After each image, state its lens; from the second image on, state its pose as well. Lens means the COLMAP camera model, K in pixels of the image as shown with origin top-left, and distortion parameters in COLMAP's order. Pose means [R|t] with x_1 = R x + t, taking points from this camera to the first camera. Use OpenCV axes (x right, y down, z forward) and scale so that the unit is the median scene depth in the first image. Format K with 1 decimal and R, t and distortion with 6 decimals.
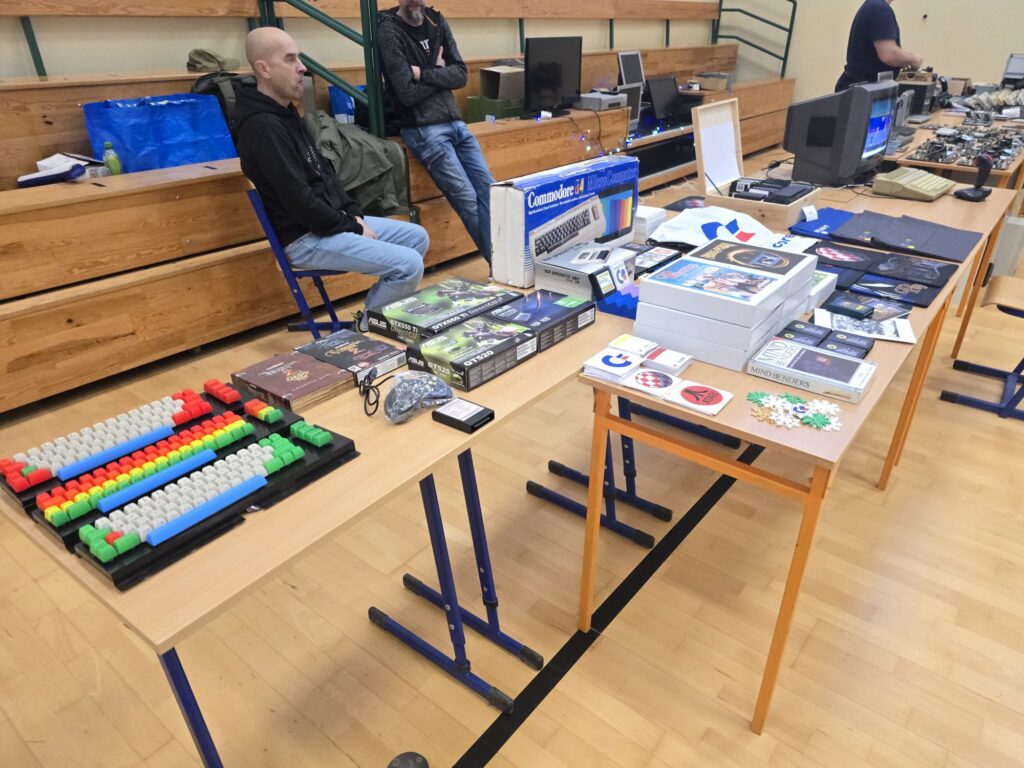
lens RADIAL K [[712.4, 0, 512.0], [0, 712.4, 384.0], [0, 0, 1]] dist [0.032020, -0.002306]
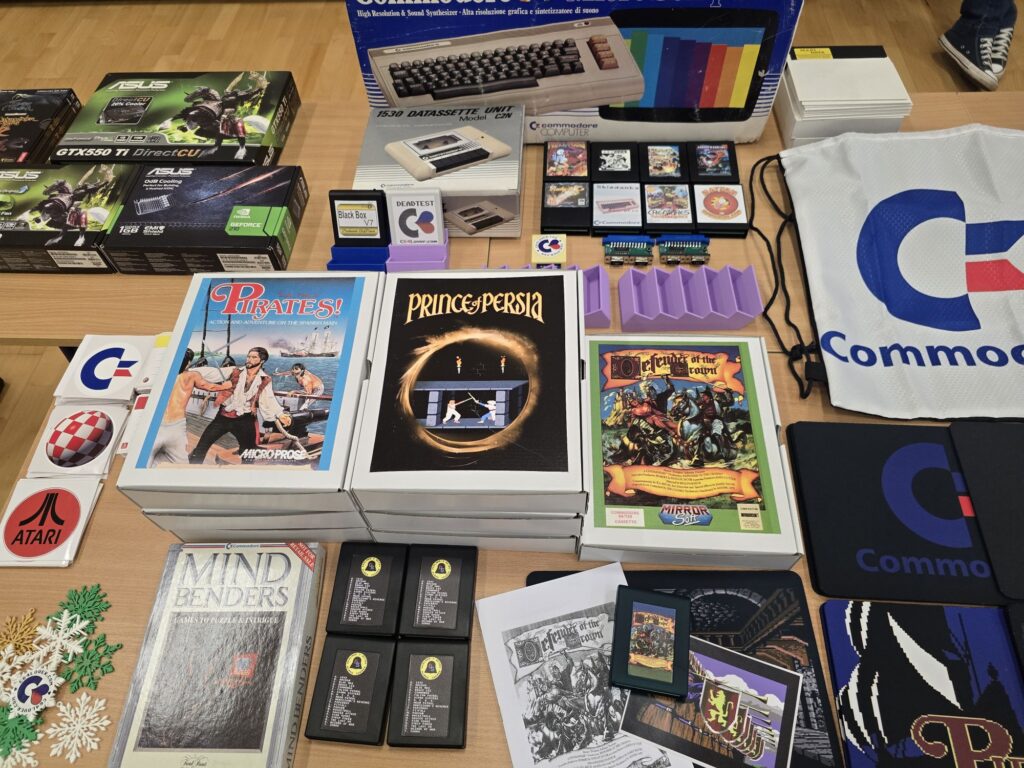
lens RADIAL K [[726.4, 0, 508.2], [0, 726.4, 382.4], [0, 0, 1]] dist [0.016720, 0.000303]
pose [[0.564391, 0.662499, -0.492501, 0.556384], [-0.324103, 0.726530, 0.605897, -0.431646], [0.759223, -0.182342, 0.624765, 0.770287]]
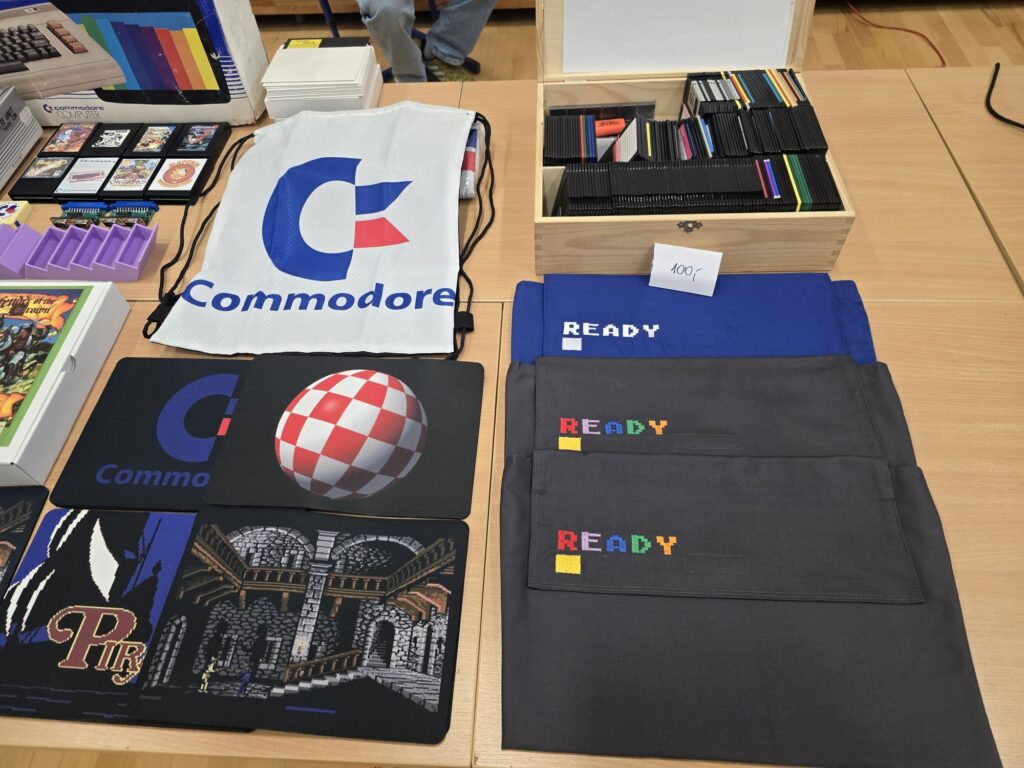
lens RADIAL K [[661.6, 0, 487.4], [0, 661.6, 386.8], [0, 0, 1]] dist [0.028372, -0.006124]
pose [[0.551903, 0.650928, -0.521244, 0.847974], [-0.306557, 0.739663, 0.599101, -0.534003], [0.775516, -0.170854, 0.607769, 1.110534]]
